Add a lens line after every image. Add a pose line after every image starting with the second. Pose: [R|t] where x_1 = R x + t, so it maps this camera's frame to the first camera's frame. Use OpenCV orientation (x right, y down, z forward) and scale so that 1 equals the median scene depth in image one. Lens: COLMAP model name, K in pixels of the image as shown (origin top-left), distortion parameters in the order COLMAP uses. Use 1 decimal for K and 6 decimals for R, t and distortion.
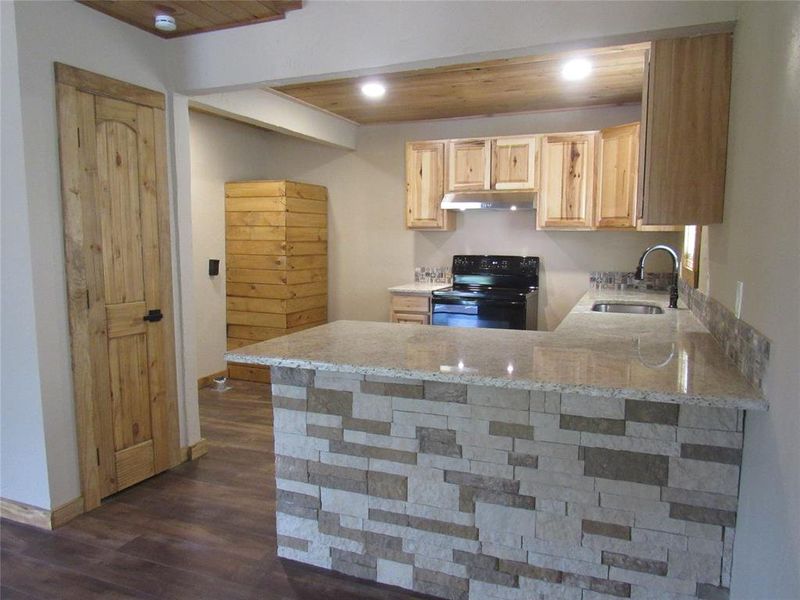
lens RADIAL K [[576.7, 0, 398.4], [0, 576.7, 302.6], [0, 0, 1]] dist [-0.020945, 0.002322]
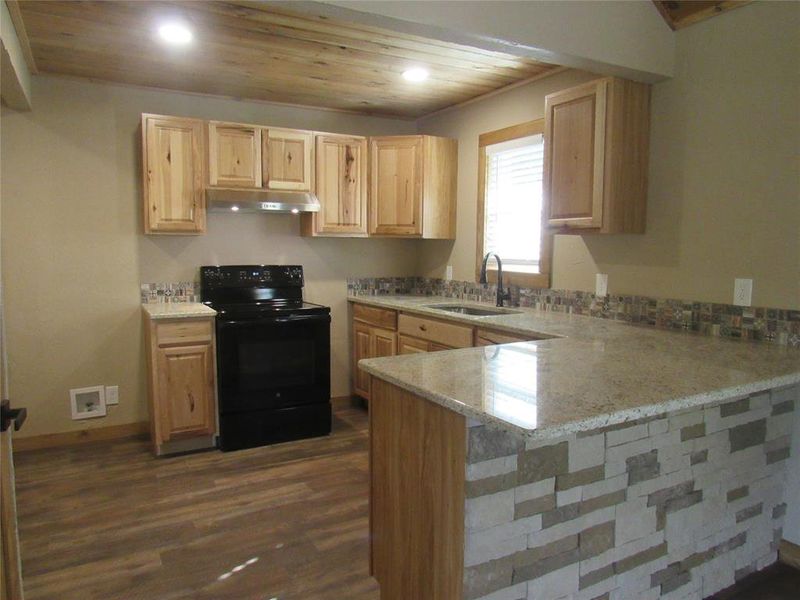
lens RADIAL K [[576.7, 0, 398.4], [0, 576.7, 302.6], [0, 0, 1]] dist [-0.020945, 0.002322]
pose [[0.621205, -0.076134, 0.779941, -0.409712], [0.084519, 0.995973, 0.029905, -0.037998], [-0.779077, 0.047343, 0.625139, 0.339655]]
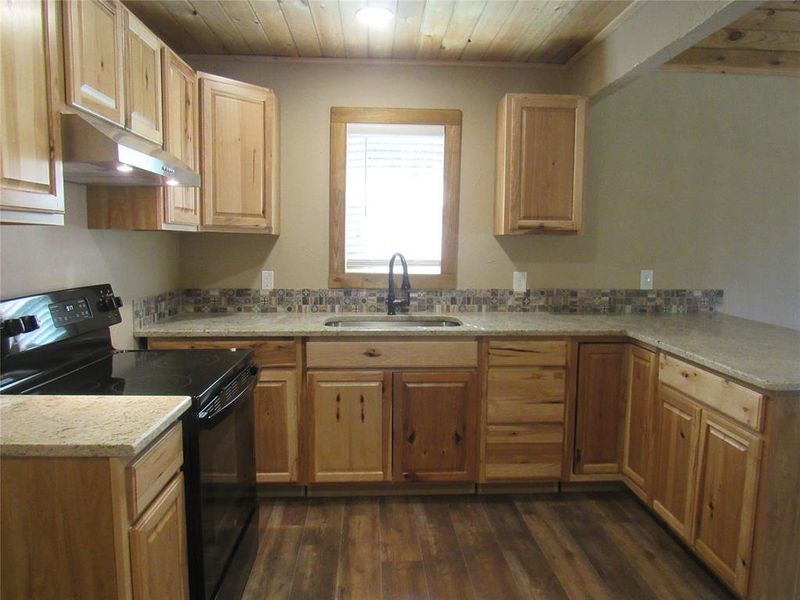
lens RADIAL K [[576.7, 0, 398.4], [0, 576.7, 302.6], [0, 0, 1]] dist [-0.020945, 0.002322]
pose [[-0.429638, -0.105085, 0.896866, -0.319729], [0.090646, 0.983170, 0.158621, -0.128088], [-0.898440, 0.149447, -0.412881, 1.067416]]
